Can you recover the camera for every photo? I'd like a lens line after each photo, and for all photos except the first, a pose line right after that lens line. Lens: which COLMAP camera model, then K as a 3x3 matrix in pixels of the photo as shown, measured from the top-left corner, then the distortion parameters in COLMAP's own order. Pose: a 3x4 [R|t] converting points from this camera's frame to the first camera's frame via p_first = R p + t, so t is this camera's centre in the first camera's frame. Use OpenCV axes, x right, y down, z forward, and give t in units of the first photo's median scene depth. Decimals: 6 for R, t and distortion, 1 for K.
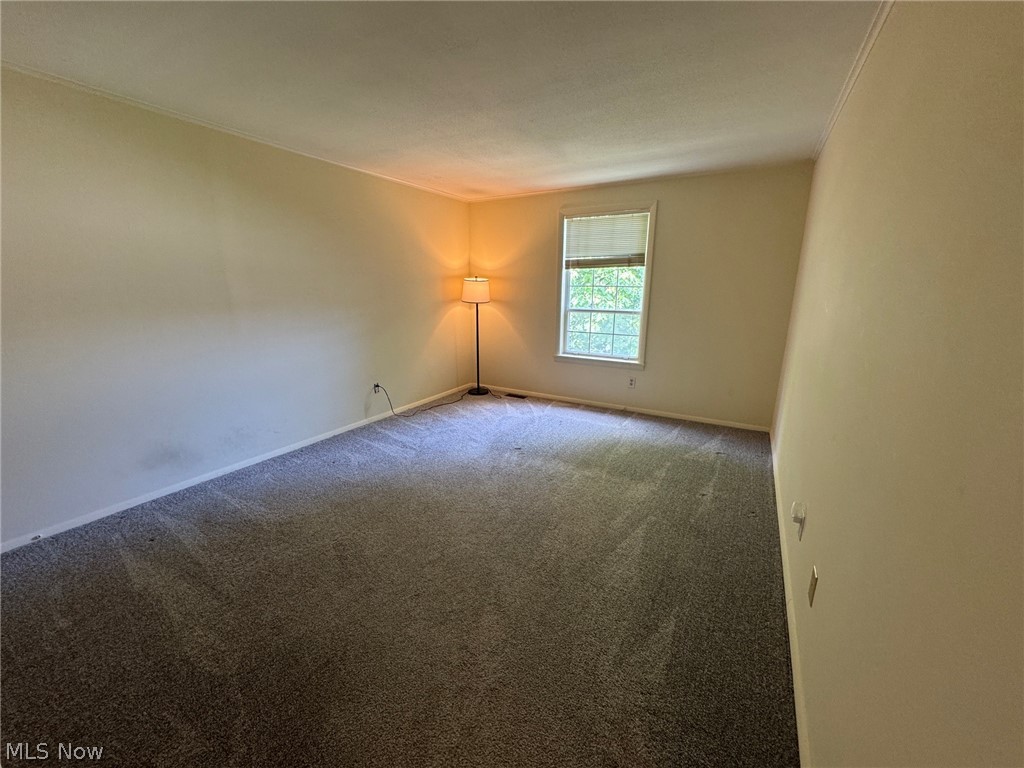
lens RADIAL K [[408.0, 0, 511.0], [0, 408.0, 384.7], [0, 0, 1]] dist [-0.002159, -0.000150]
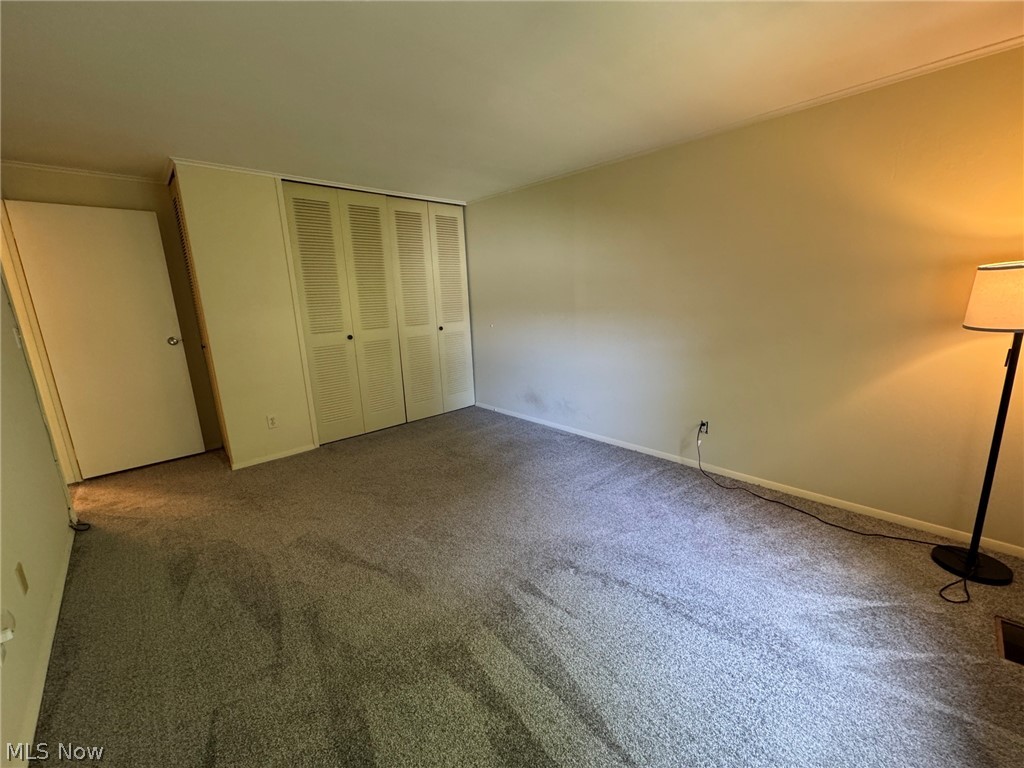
lens RADIAL K [[408.0, 0, 511.0], [0, 408.0, 384.7], [0, 0, 1]] dist [-0.002159, -0.000150]
pose [[-0.274479, 0.218307, -0.936484, 0.462652], [-0.200788, 0.939409, 0.277839, -0.208530], [0.940396, 0.264296, -0.214015, 0.837035]]
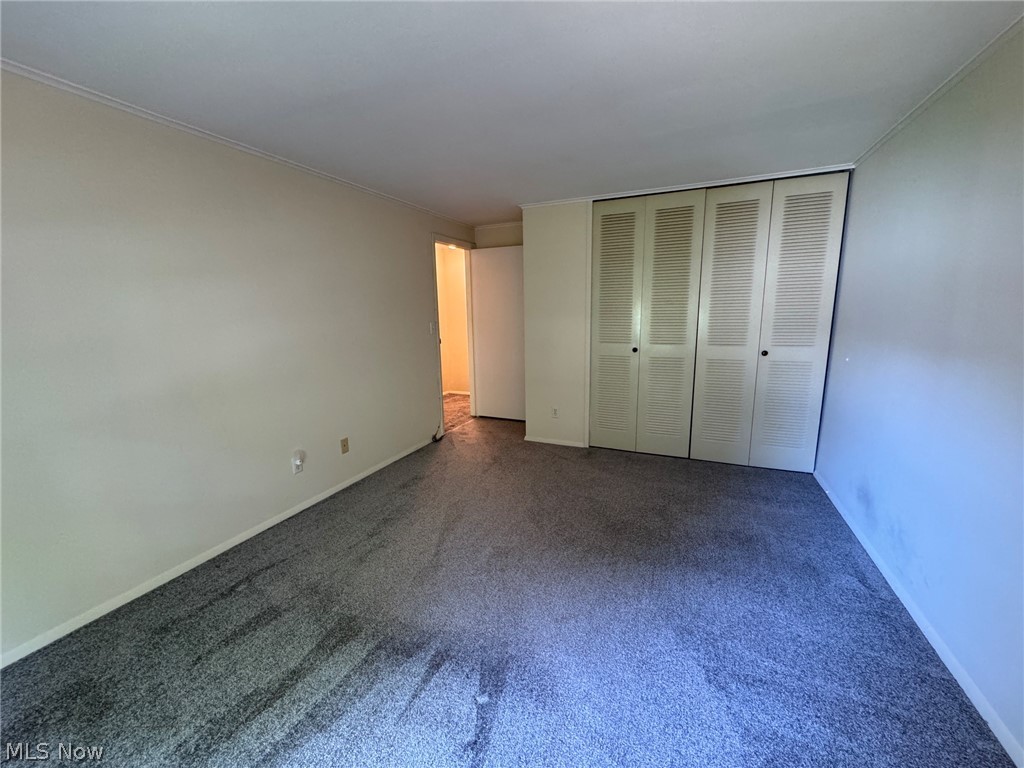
lens RADIAL K [[408.0, 0, 511.0], [0, 408.0, 384.7], [0, 0, 1]] dist [-0.002159, -0.000150]
pose [[-0.992227, 0.039430, -0.118026, 0.023957], [-0.013524, 0.908684, 0.417266, -0.282258], [0.123701, 0.415619, -0.901088, 1.081500]]
